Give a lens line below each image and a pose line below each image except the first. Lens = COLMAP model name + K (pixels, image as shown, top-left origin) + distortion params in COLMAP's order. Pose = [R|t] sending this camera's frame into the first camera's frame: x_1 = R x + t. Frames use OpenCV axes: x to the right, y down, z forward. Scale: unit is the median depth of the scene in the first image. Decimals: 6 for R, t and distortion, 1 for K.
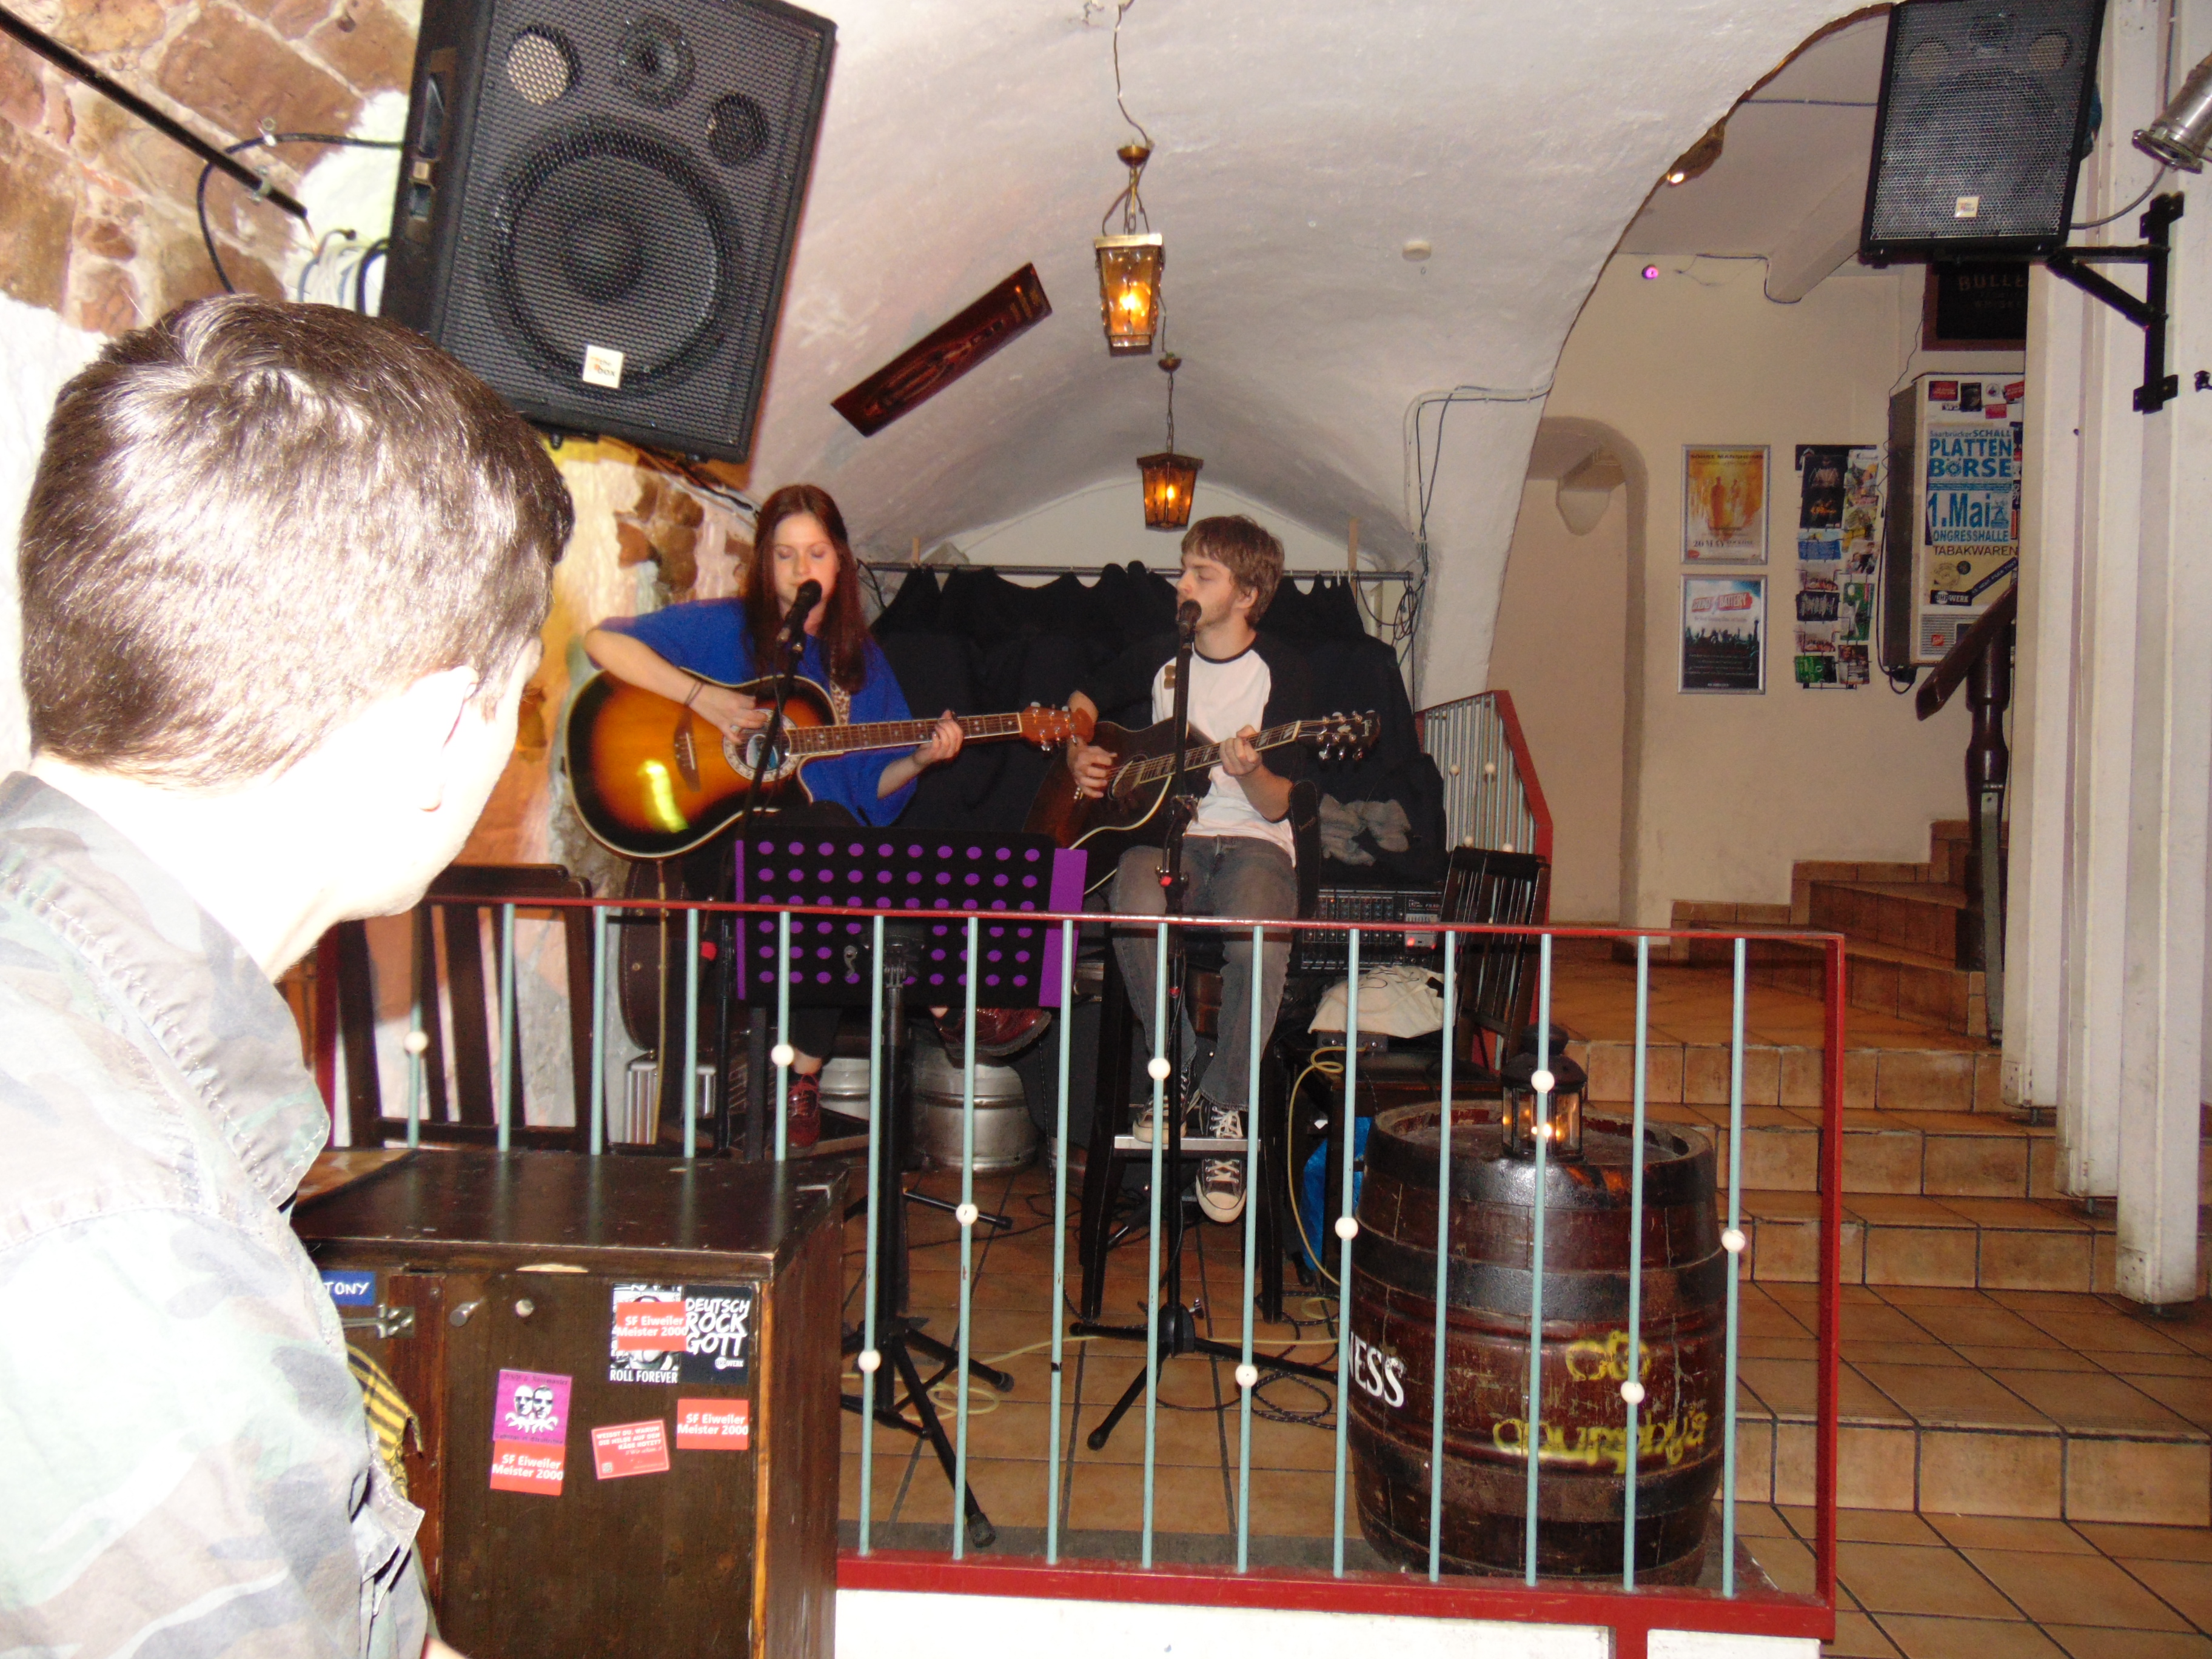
lens RADIAL K [[1614.6, 0, 1107.8], [0, 1614.6, 841.5], [0, 0, 1]] dist [0.009806, 0.006519]
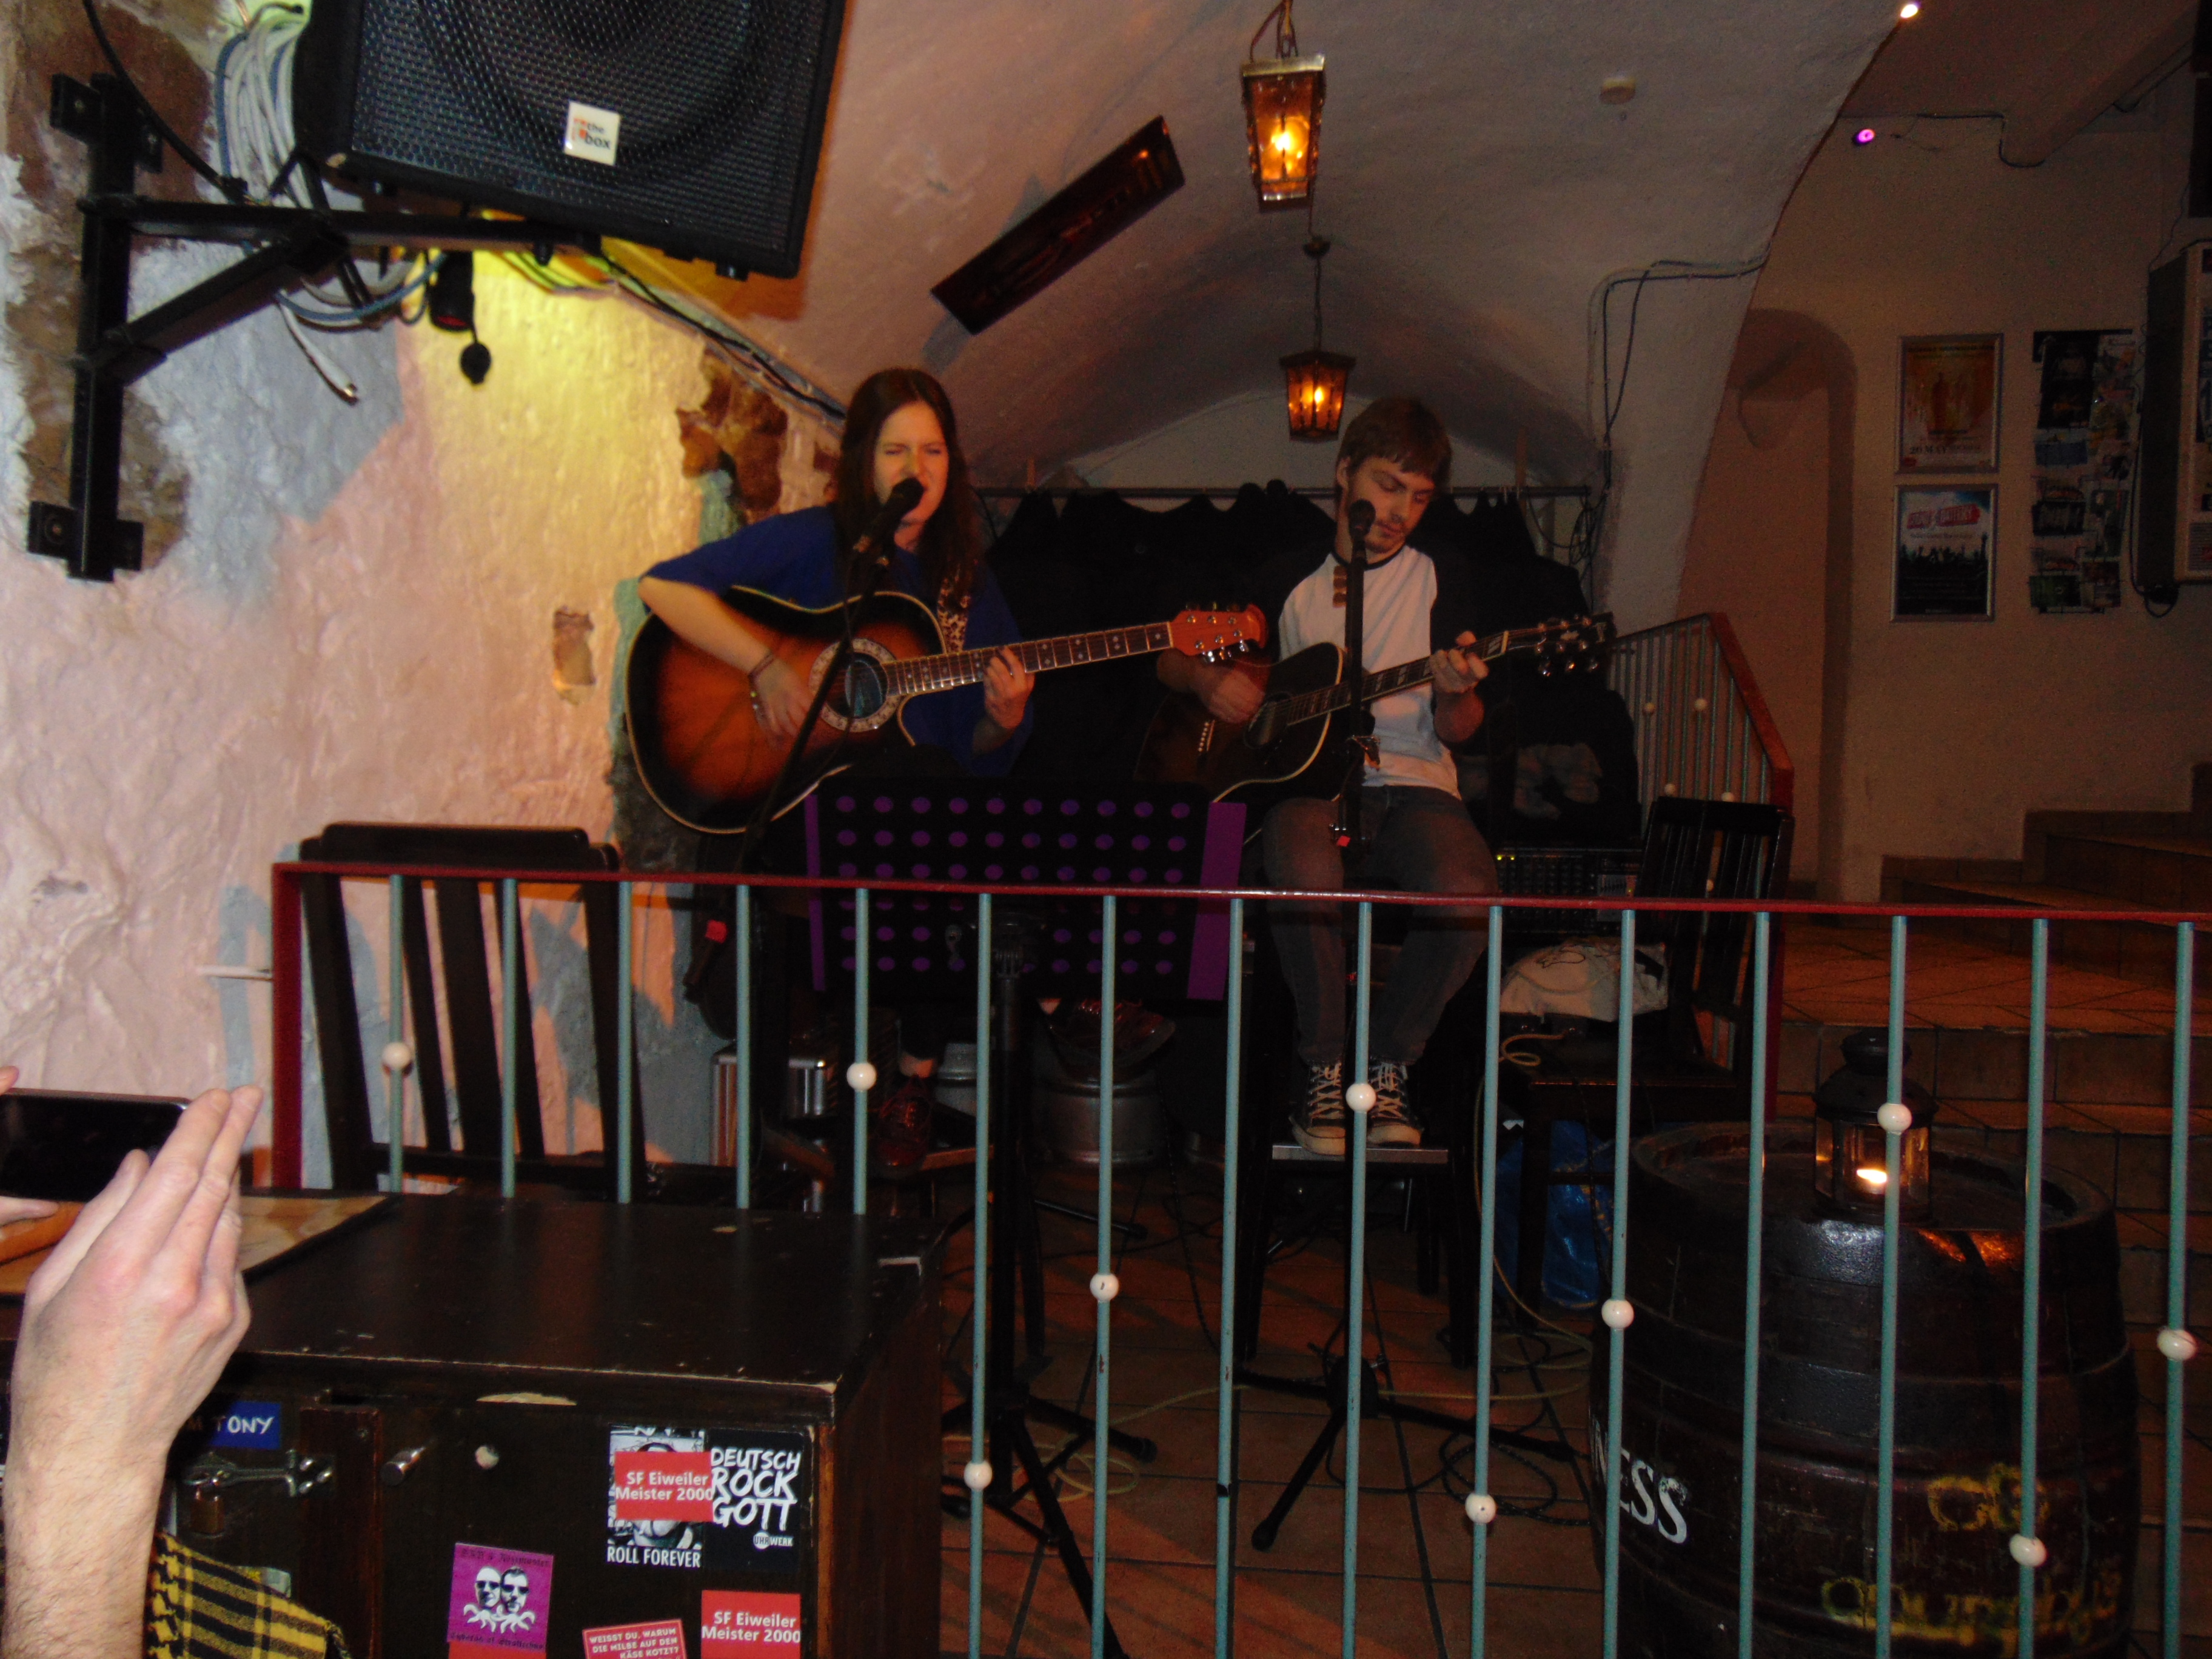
lens RADIAL K [[1614.6, 0, 1107.8], [0, 1614.6, 841.5], [0, 0, 1]] dist [0.009806, 0.006519]
pose [[0.997302, -0.005706, -0.073190, -0.021806], [0.007774, 0.999578, 0.027990, 0.000993], [0.072999, -0.028484, 0.996925, 0.191073]]
